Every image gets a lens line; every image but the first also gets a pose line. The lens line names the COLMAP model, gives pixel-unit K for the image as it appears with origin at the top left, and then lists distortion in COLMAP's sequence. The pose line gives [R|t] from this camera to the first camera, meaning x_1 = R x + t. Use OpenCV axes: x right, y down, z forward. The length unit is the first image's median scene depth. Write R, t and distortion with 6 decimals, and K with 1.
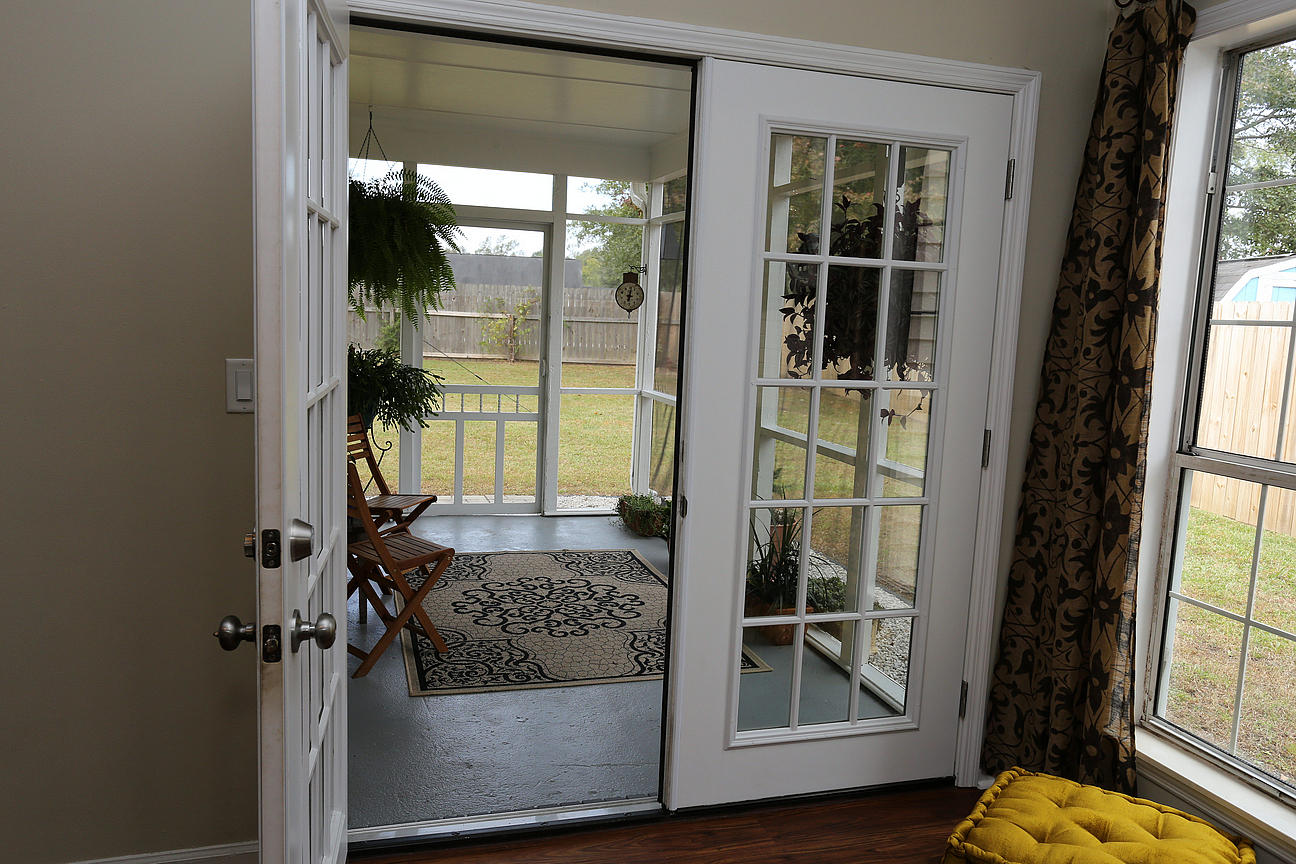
lens RADIAL K [[981.0, 0, 648.0], [0, 981.0, 432.0], [0, 0, 1]] dist [0.006101, 0.007424]
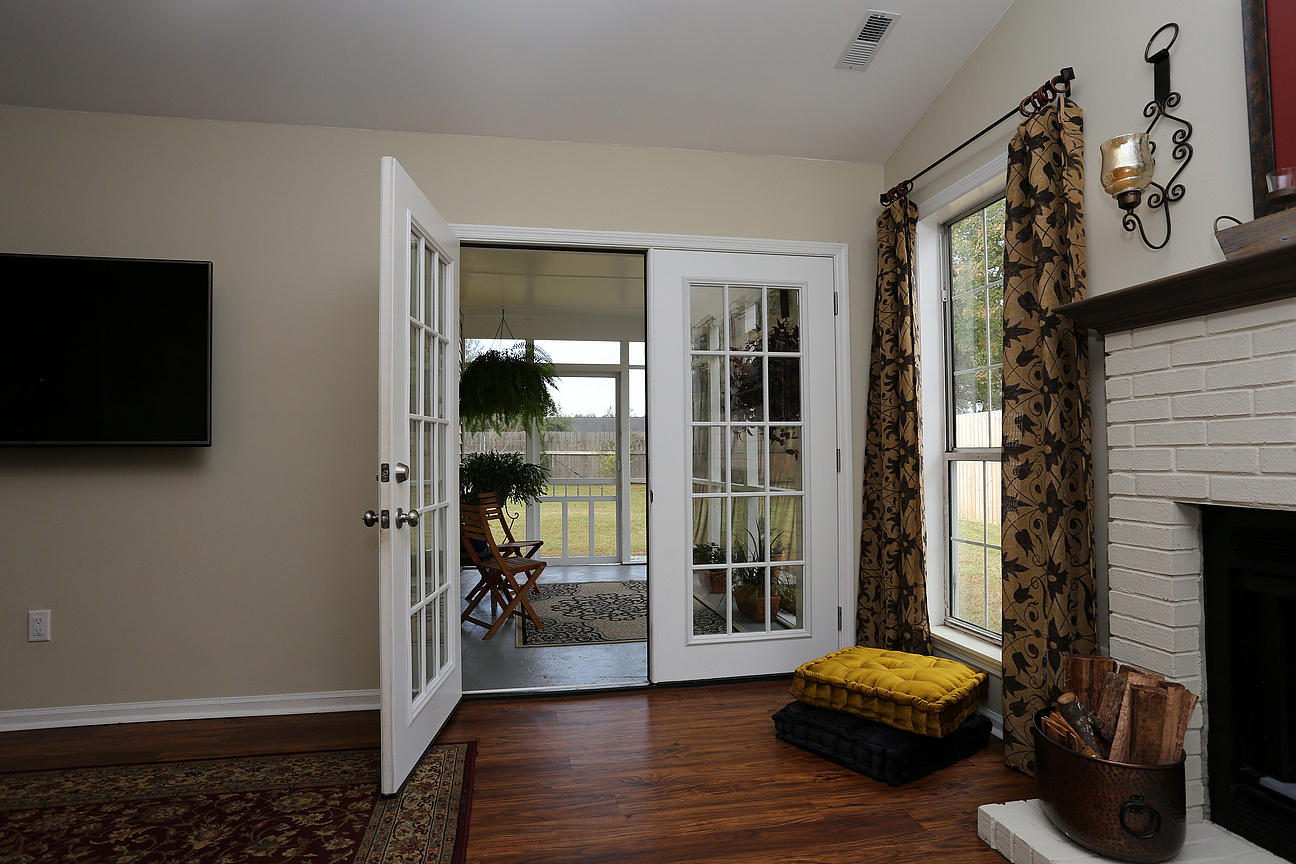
lens RADIAL K [[717.7, 0, 648.0], [0, 717.7, 432.0], [0, 0, 1]] dist [-0.067915, 0.040837]
pose [[0.992349, -0.054981, -0.110543, 0.160766], [0.037283, 0.987018, -0.156223, 0.146407], [0.117697, 0.150907, 0.981516, -0.232107]]
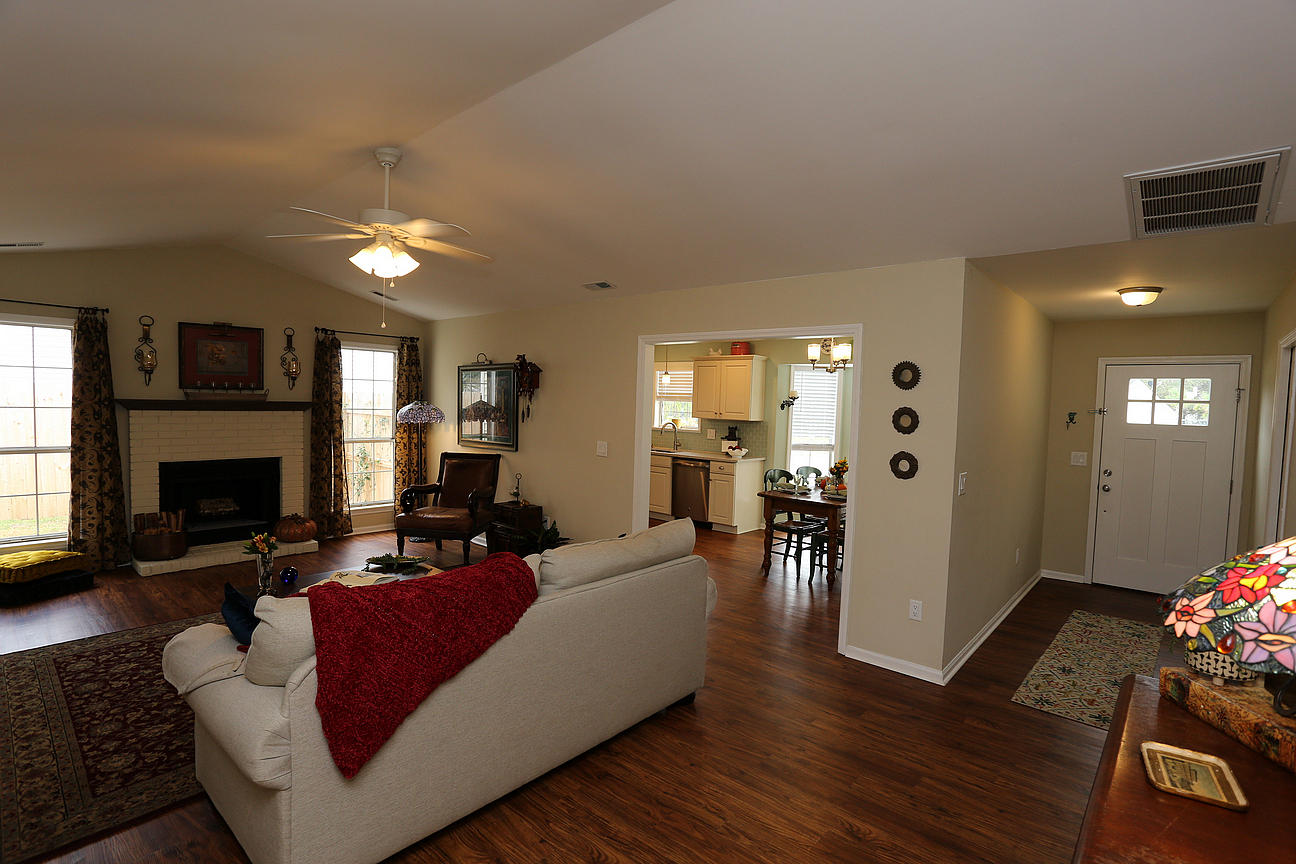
lens RADIAL K [[629.2, 0, 648.0], [0, 629.2, 432.0], [0, 0, 1]] dist [-0.075361, 0.030479]
pose [[-0.522771, -0.092805, 0.847406, -1.928990], [0.059363, 0.987680, 0.144788, -0.164002], [-0.850404, 0.125995, -0.510822, 0.127198]]
